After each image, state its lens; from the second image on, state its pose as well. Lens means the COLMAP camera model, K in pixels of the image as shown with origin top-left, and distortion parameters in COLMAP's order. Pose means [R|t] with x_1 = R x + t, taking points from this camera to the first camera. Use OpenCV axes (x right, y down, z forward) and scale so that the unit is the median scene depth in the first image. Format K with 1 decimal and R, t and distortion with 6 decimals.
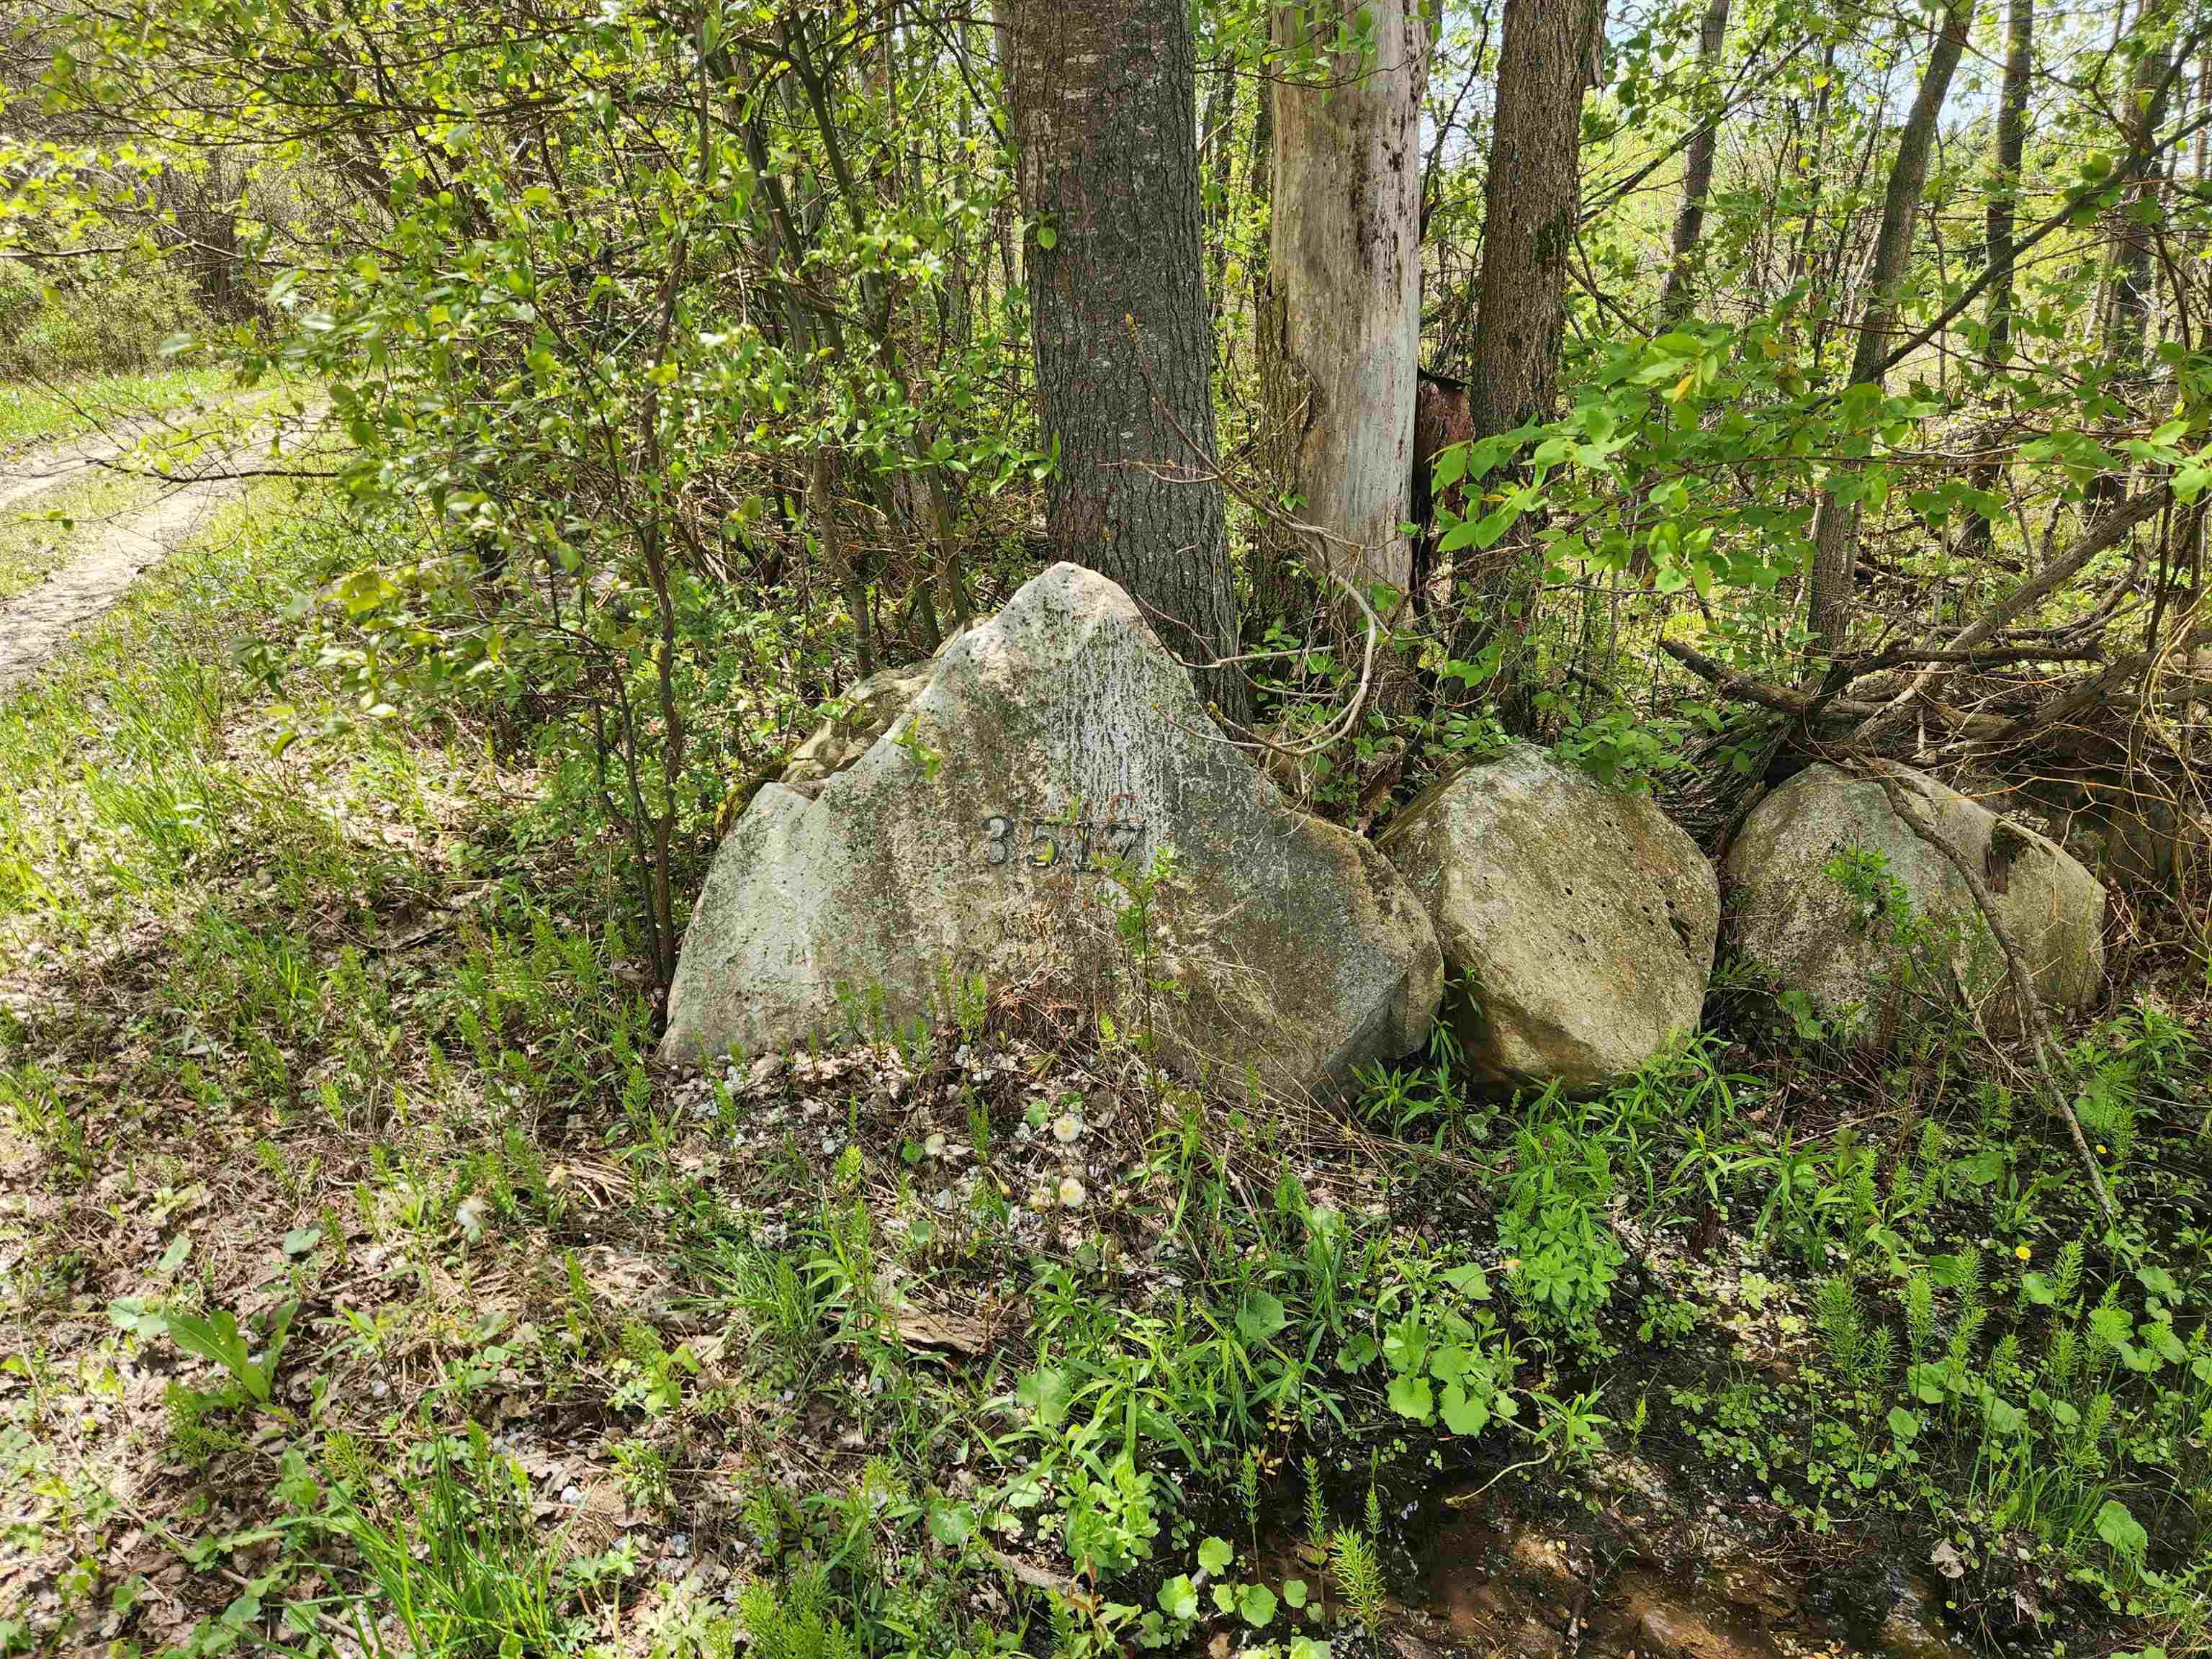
lens RADIAL K [[1471.9, 0, 1086.0], [0, 1471.9, 794.6], [0, 0, 1]] dist [0.091008, -0.080278]
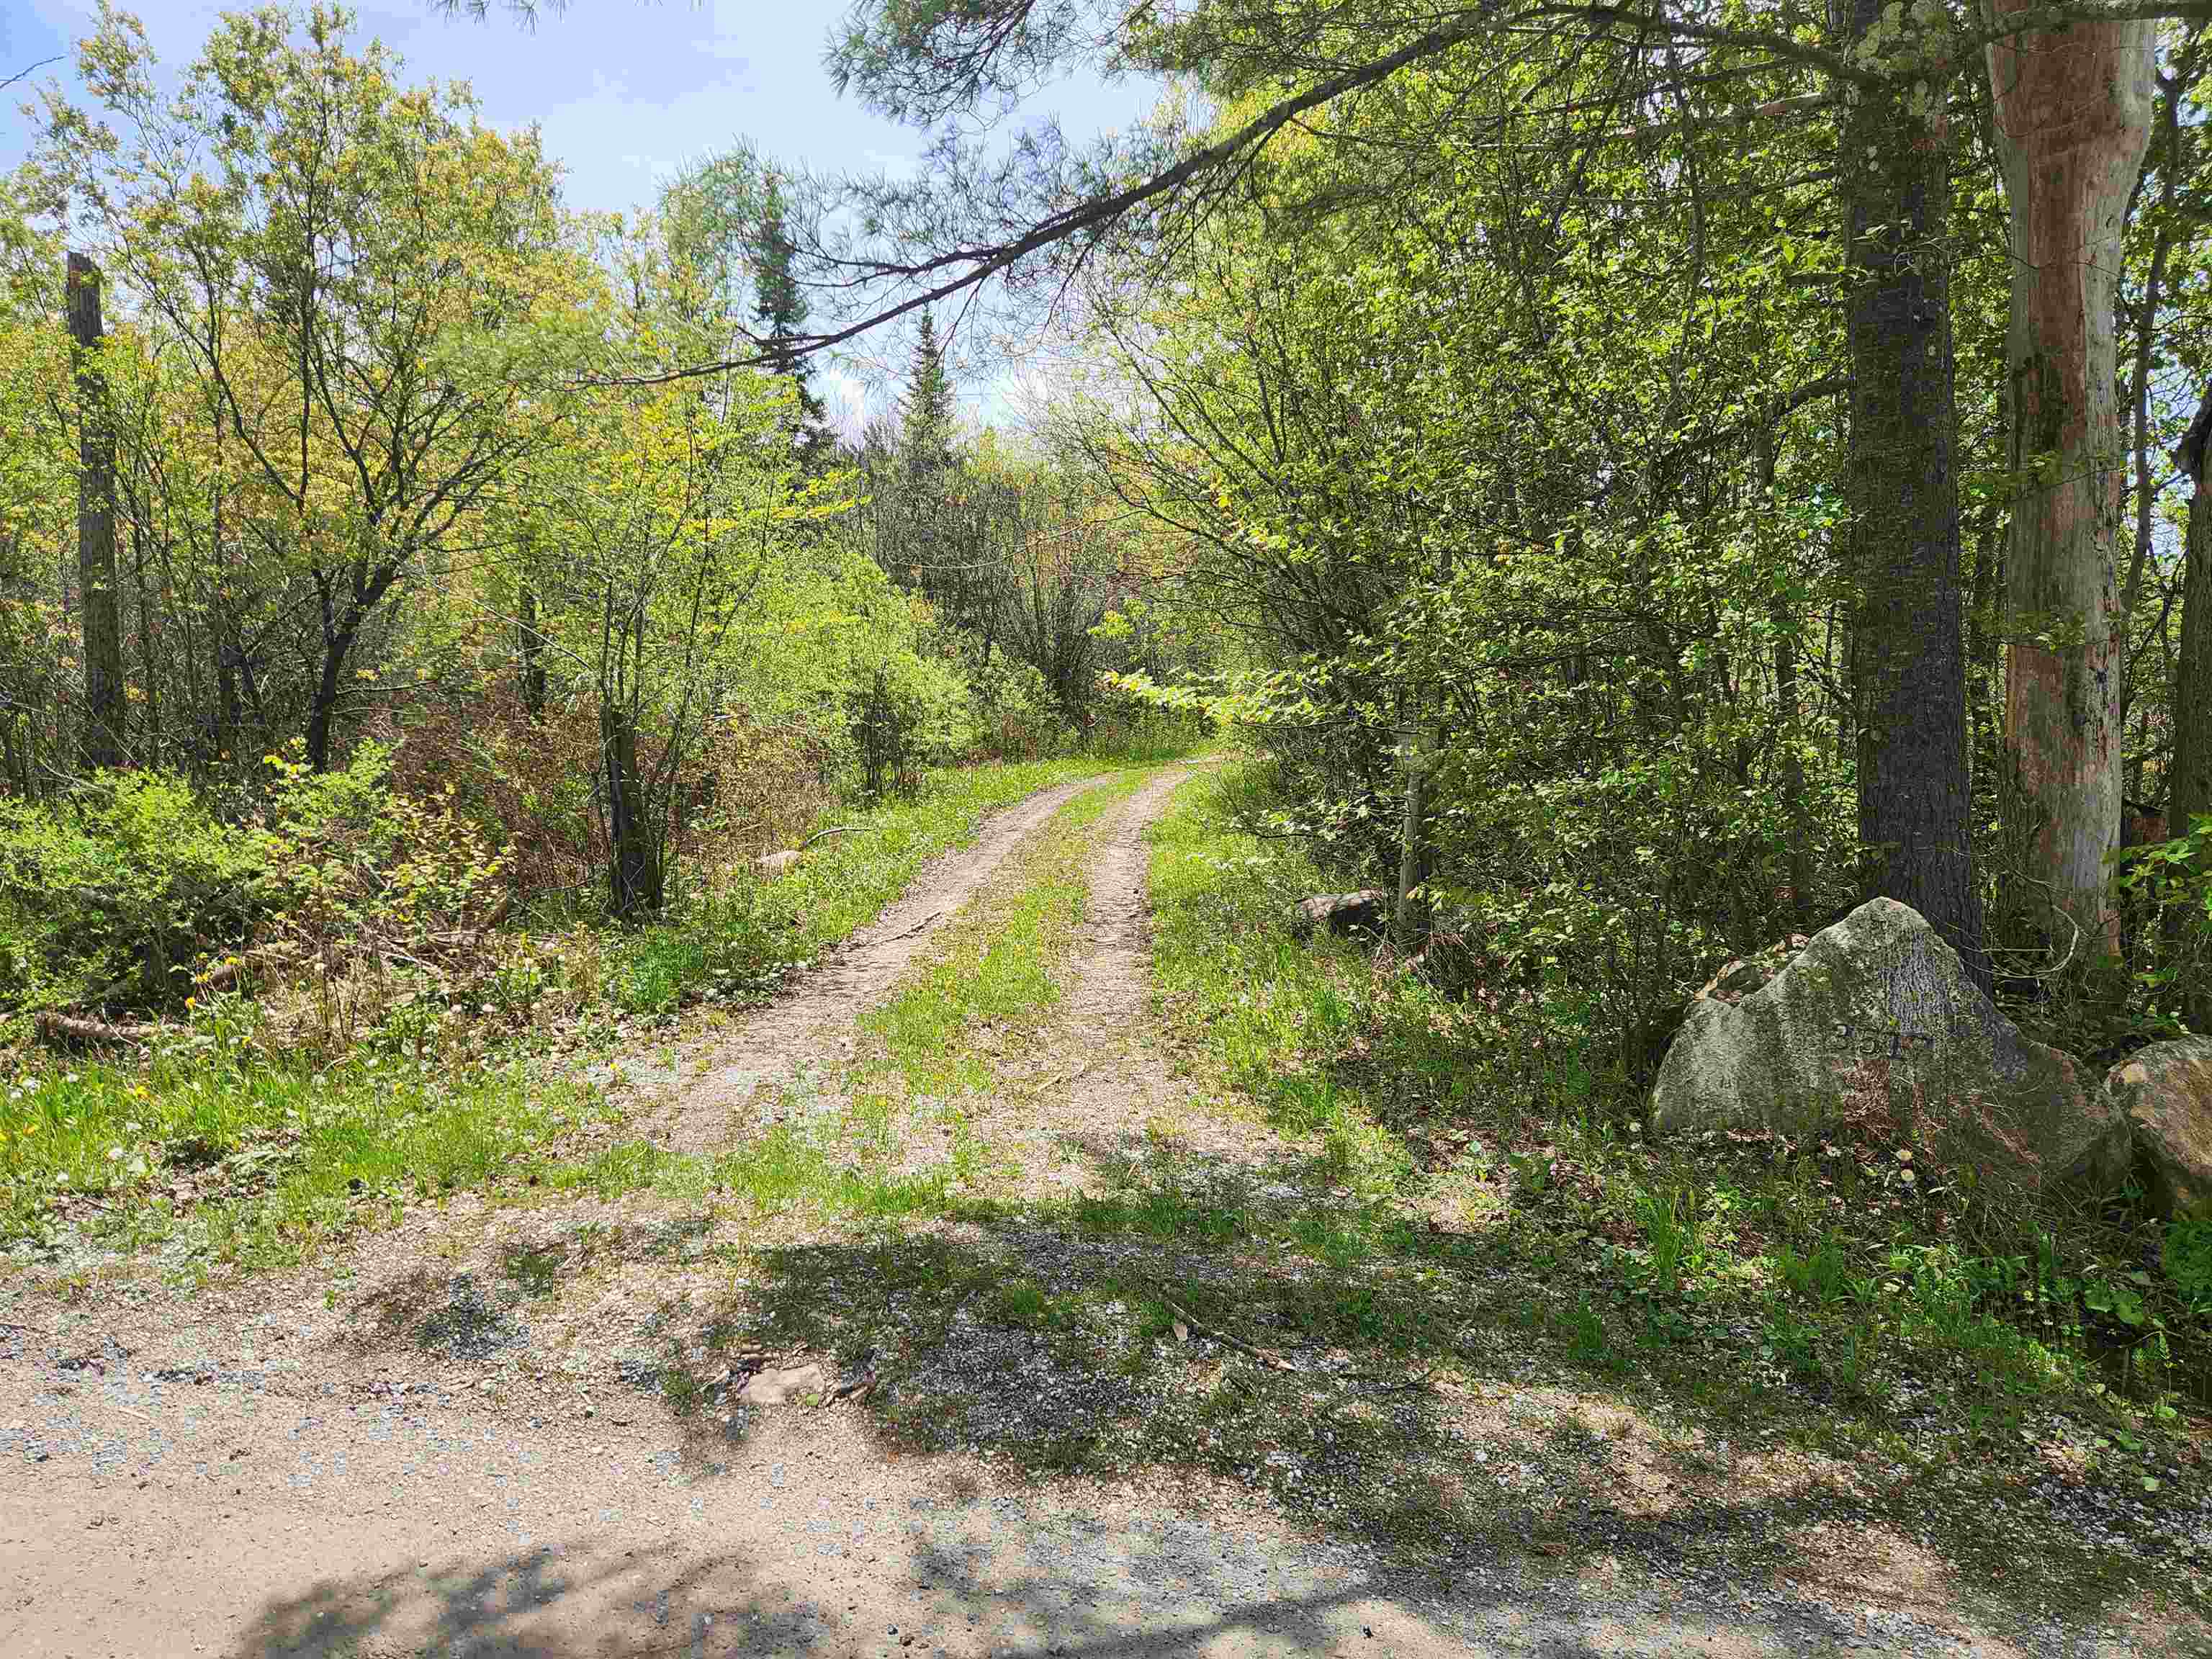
lens RADIAL K [[1475.6, 0, 1075.6], [0, 1475.6, 817.7], [0, 0, 1]] dist [0.077509, -0.062779]
pose [[0.911046, 0.034891, -0.410826, -0.174870], [-0.132757, 0.968172, -0.212176, 0.298319], [0.390347, 0.247842, 0.886681, -1.168357]]
